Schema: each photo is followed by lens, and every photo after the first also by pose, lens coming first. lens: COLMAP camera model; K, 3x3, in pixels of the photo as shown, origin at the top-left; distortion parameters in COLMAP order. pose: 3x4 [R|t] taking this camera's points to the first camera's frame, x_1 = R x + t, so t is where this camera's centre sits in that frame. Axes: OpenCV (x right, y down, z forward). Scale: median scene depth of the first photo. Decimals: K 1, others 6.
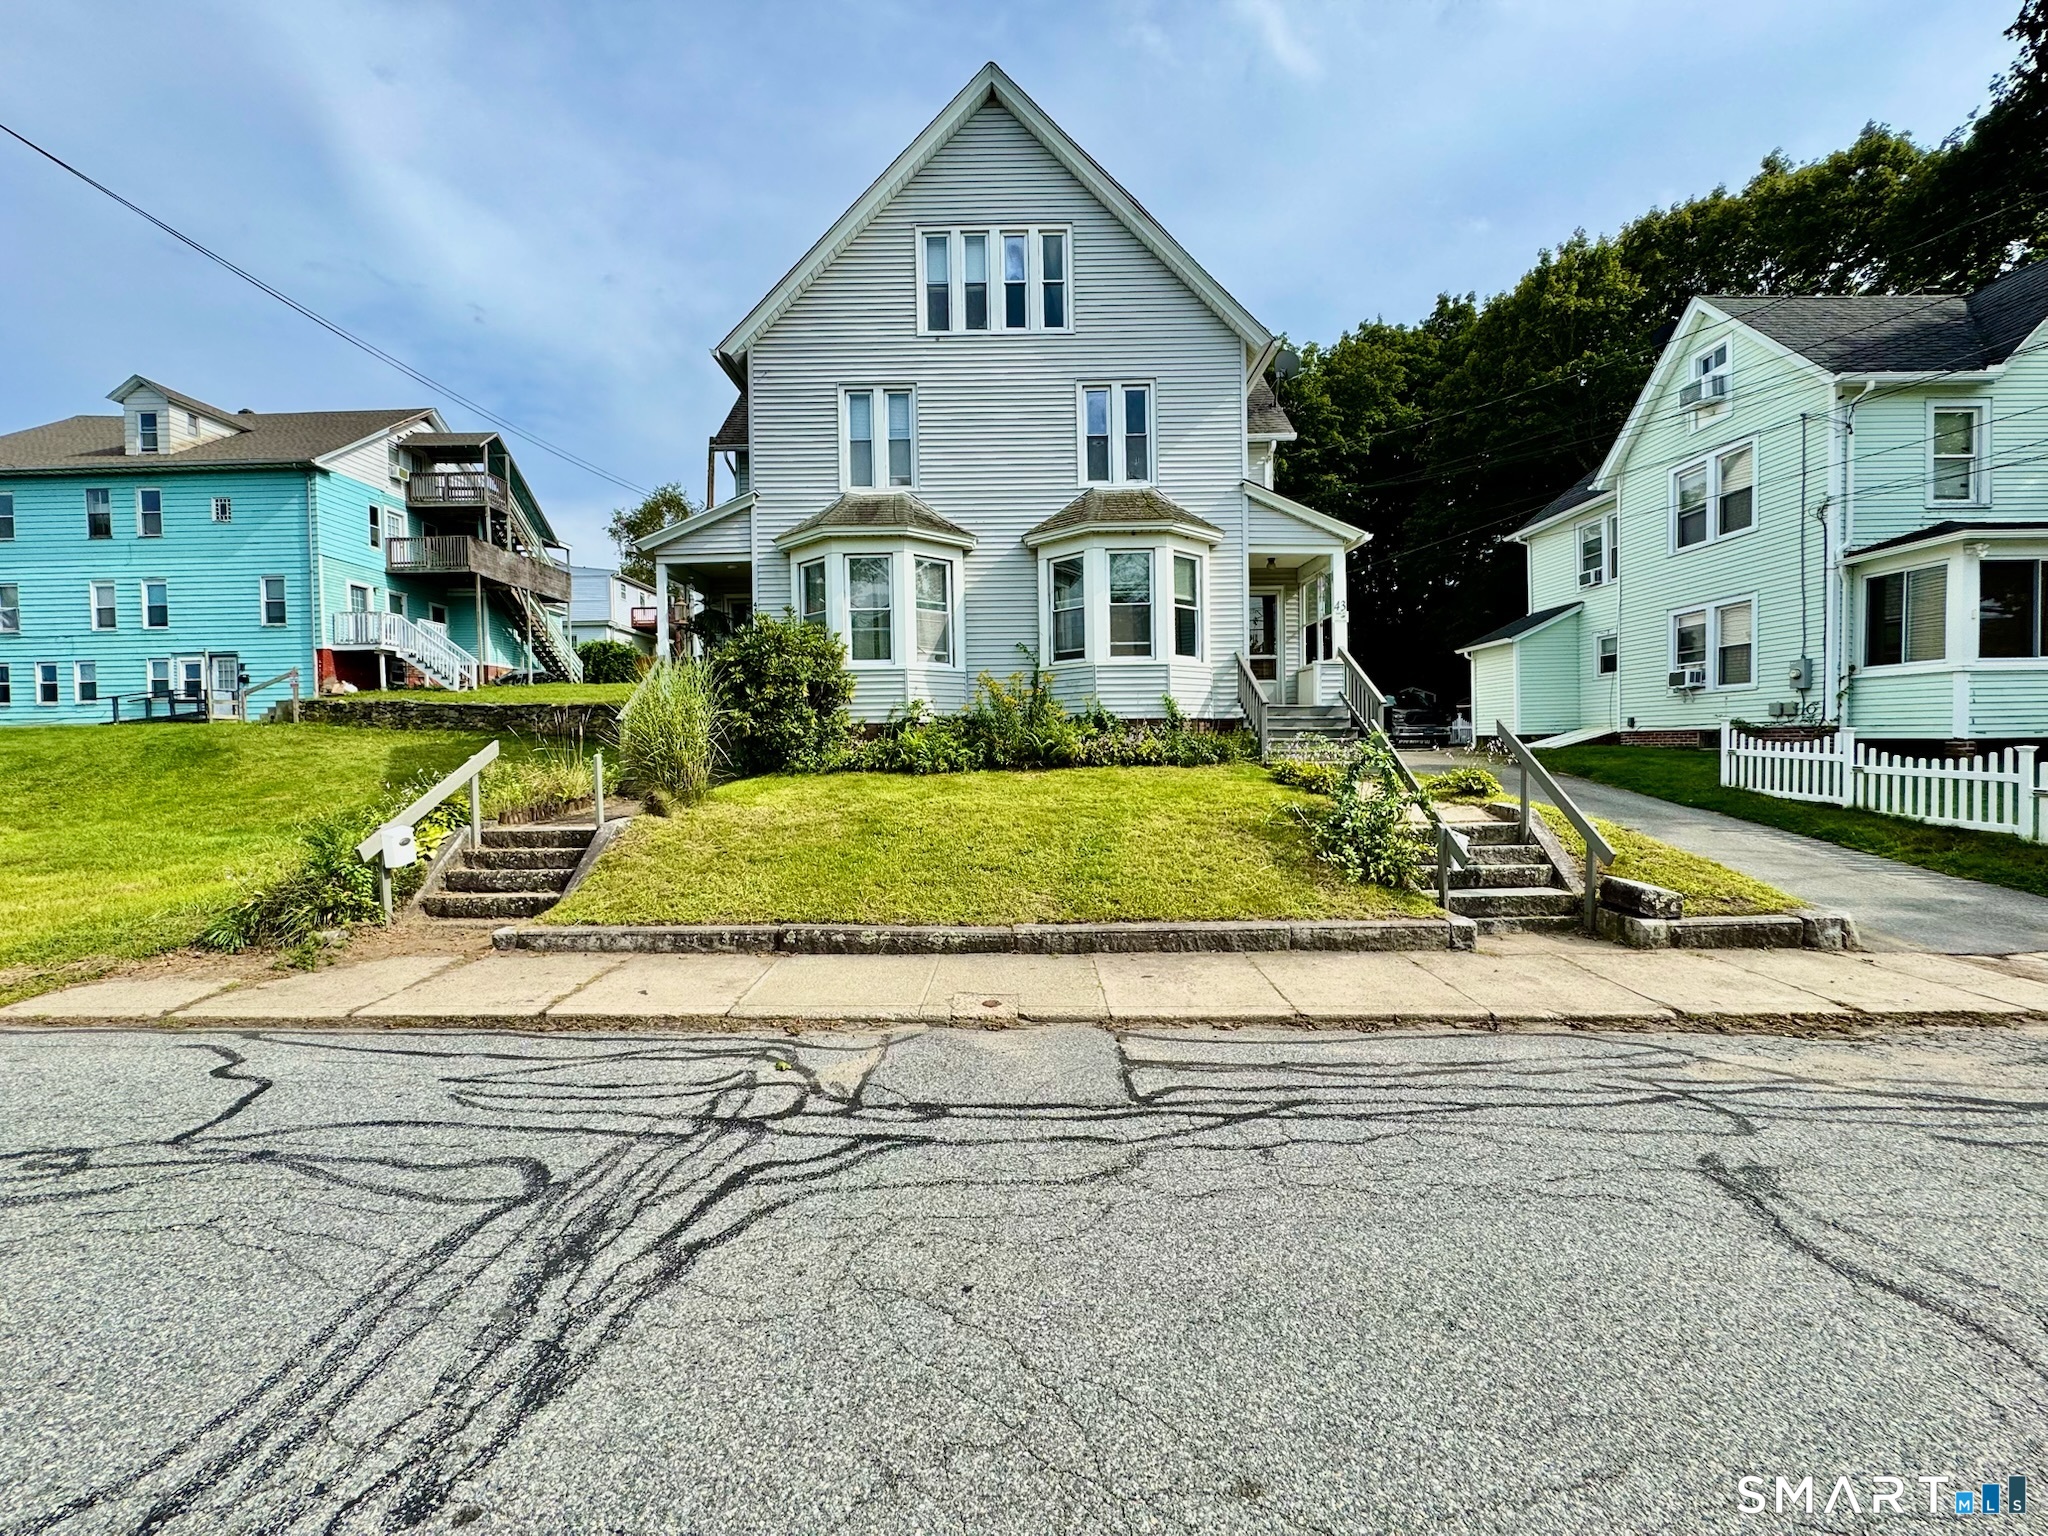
lens RADIAL K [[740.0, 0, 1031.1], [0, 740.0, 762.6], [0, 0, 1]] dist [-0.000502, 0.000046]
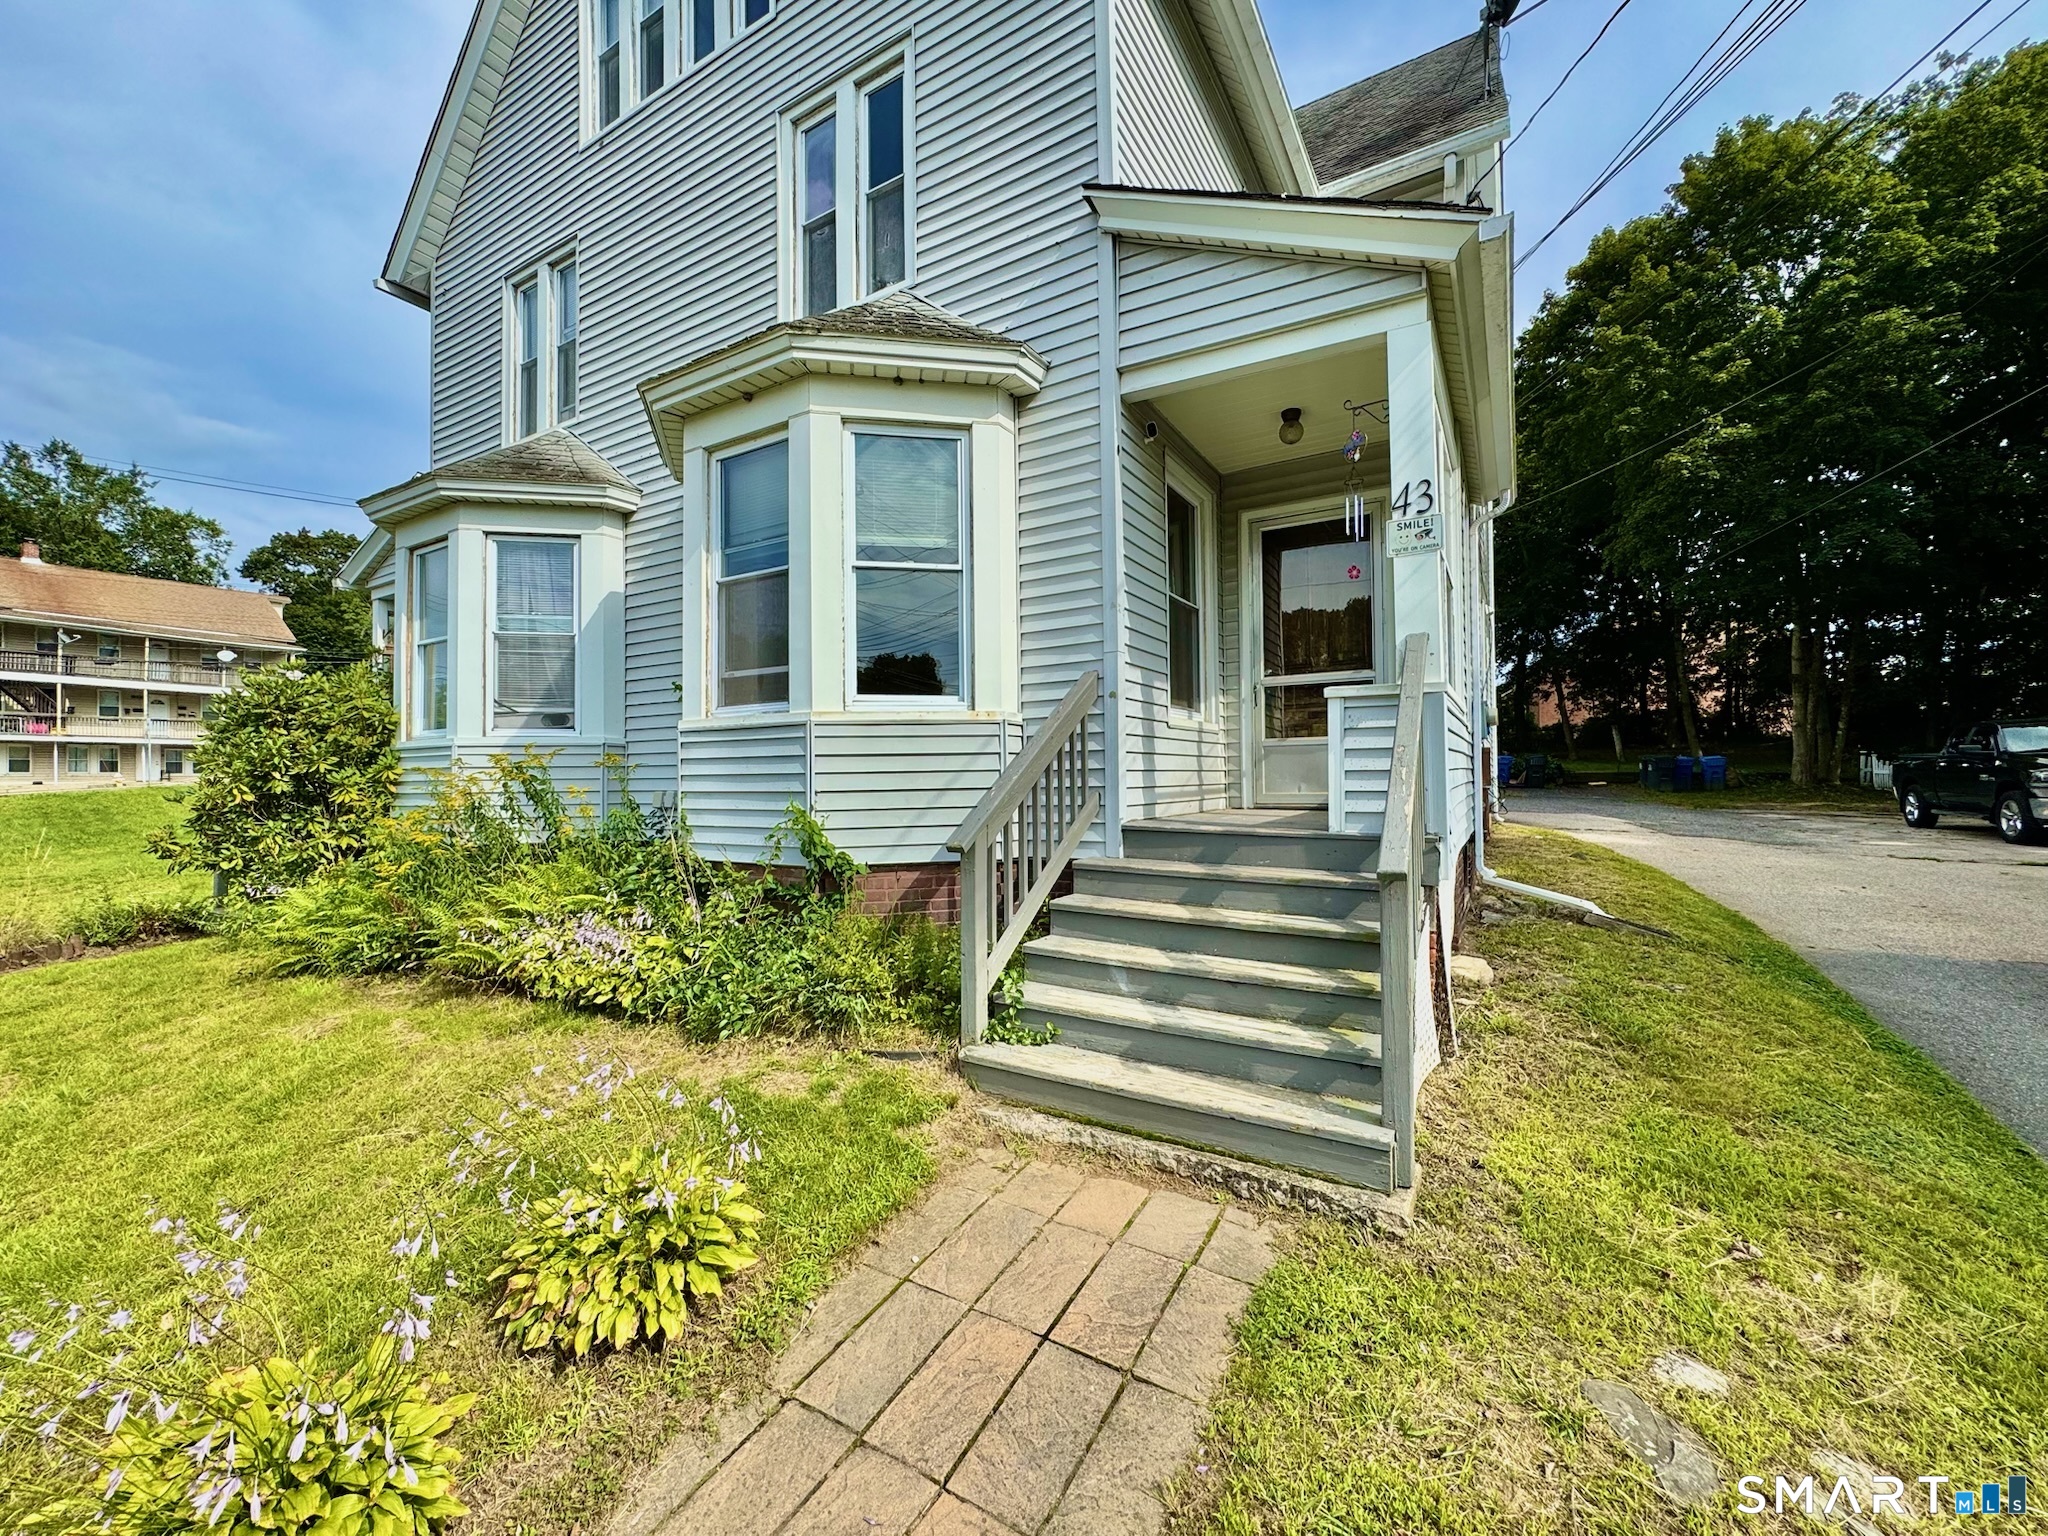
lens RADIAL K [[824.2, 0, 1013.5], [0, 824.2, 766.4], [0, 0, 1]] dist [-0.002214, 0.000628]
pose [[0.878847, -0.005521, -0.477072, 0.437223], [-0.016210, 0.999010, -0.041424, -0.088205], [0.476828, 0.044139, 0.877888, 0.635826]]
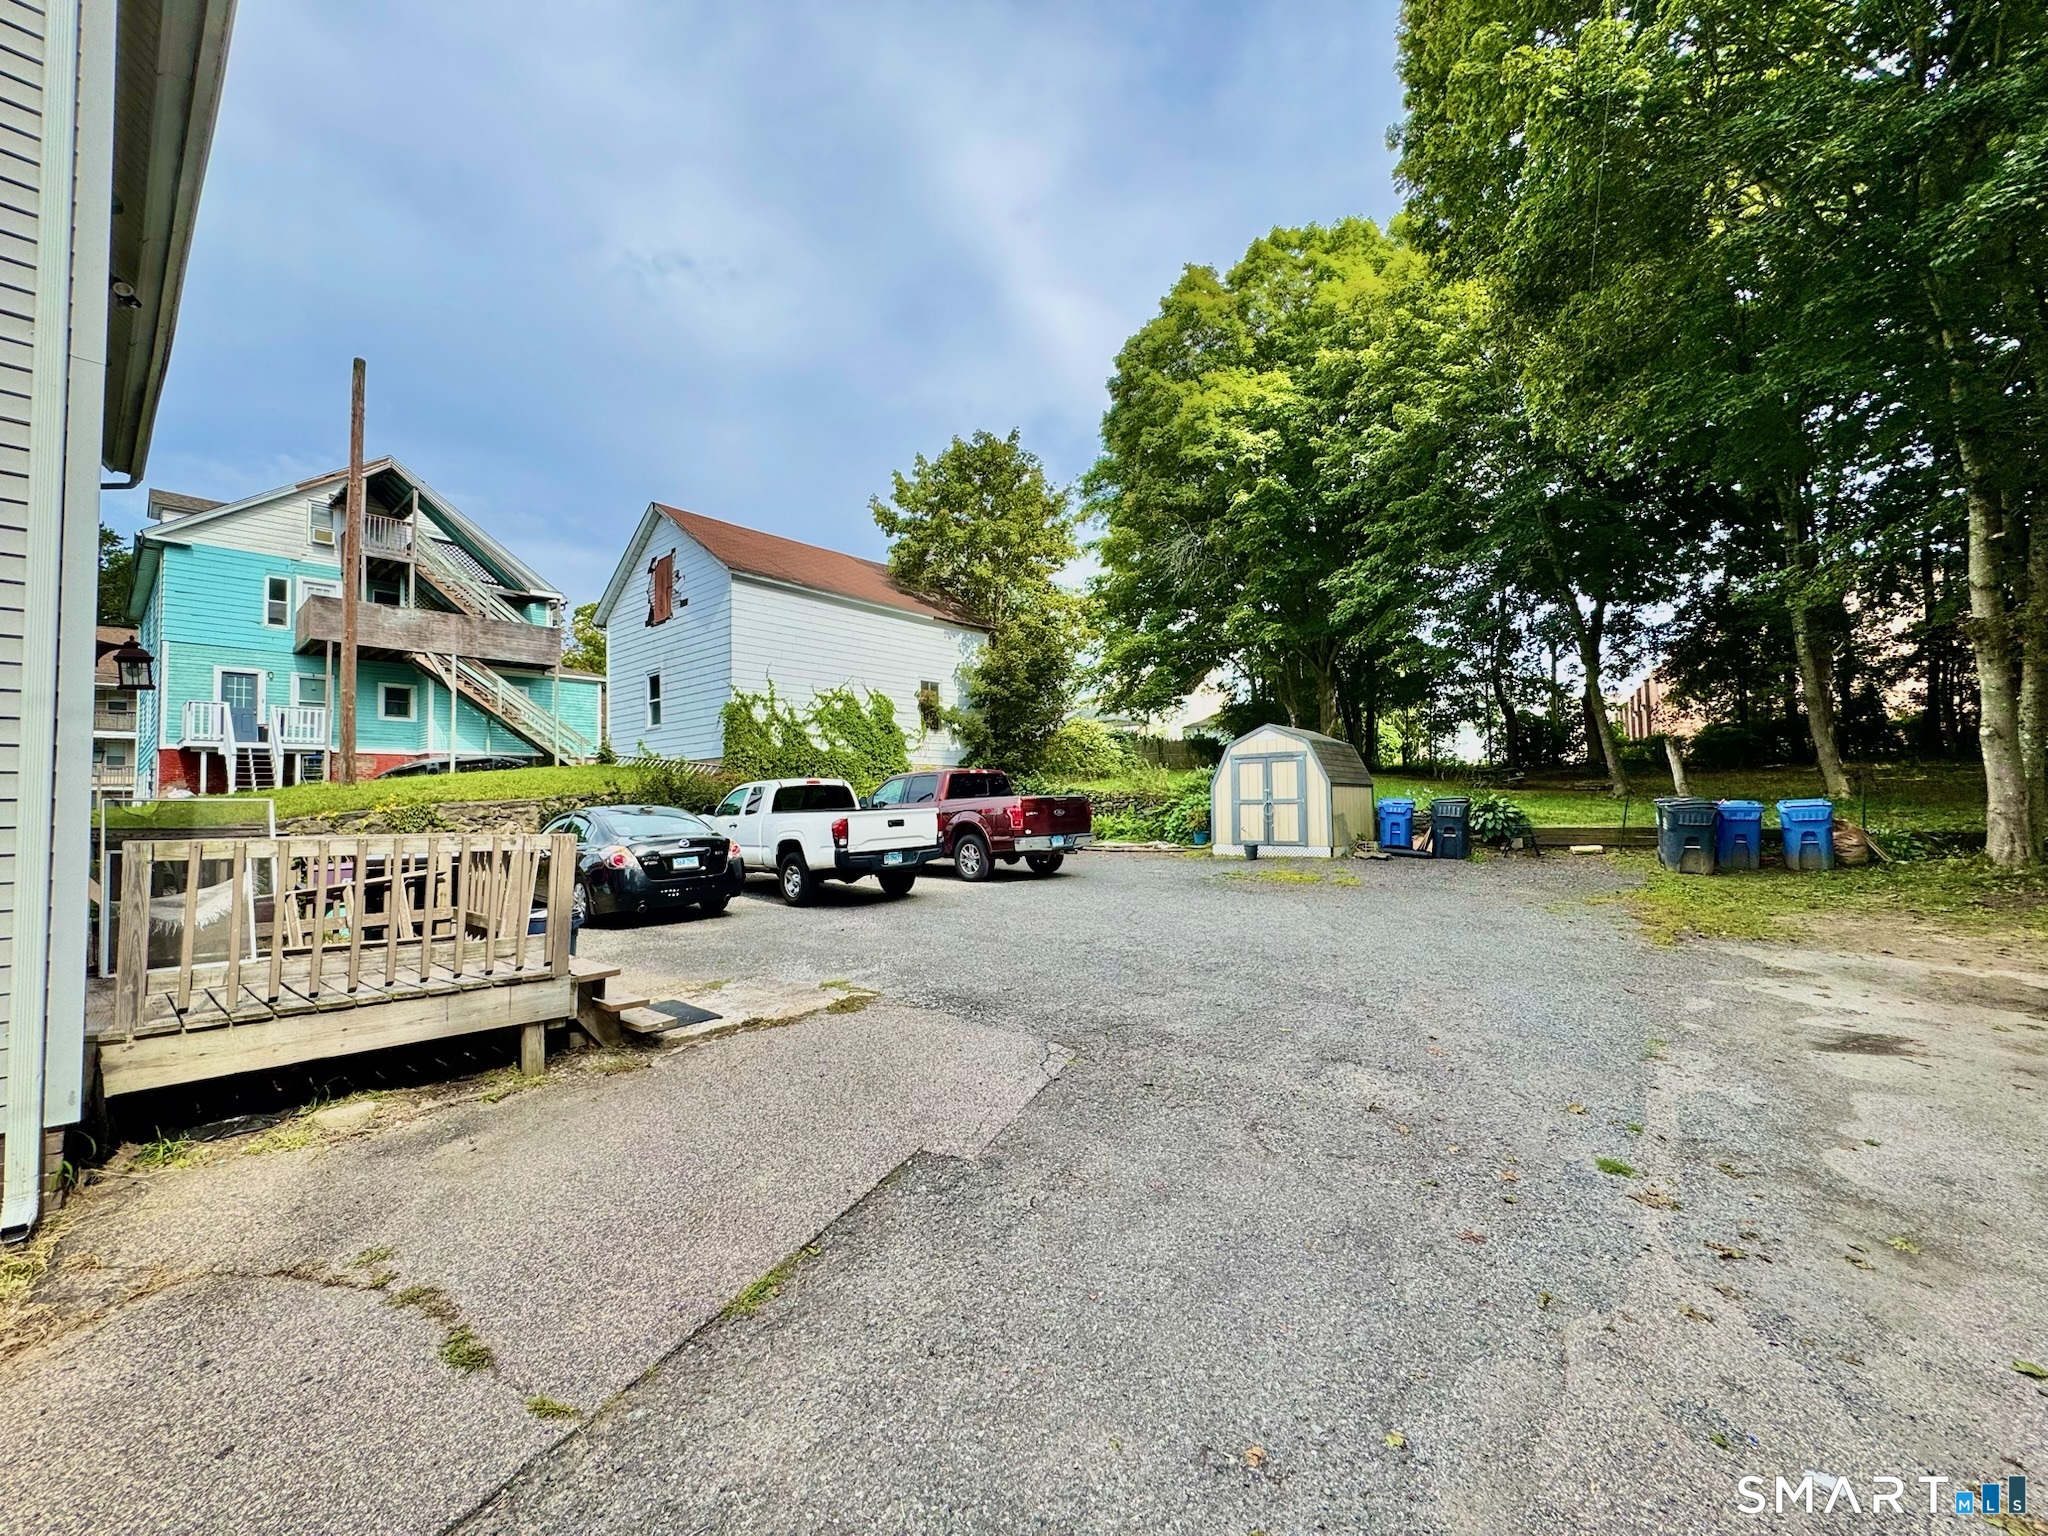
lens RADIAL K [[815.5, 0, 1027.7], [0, 815.5, 767.6], [0, 0, 1]] dist [-0.002549, -0.000273]
pose [[0.813564, -0.030117, -0.580695, 1.556771], [-0.009044, 0.997882, -0.064424, -0.556244], [0.581405, 0.057665, 0.811568, 5.967928]]
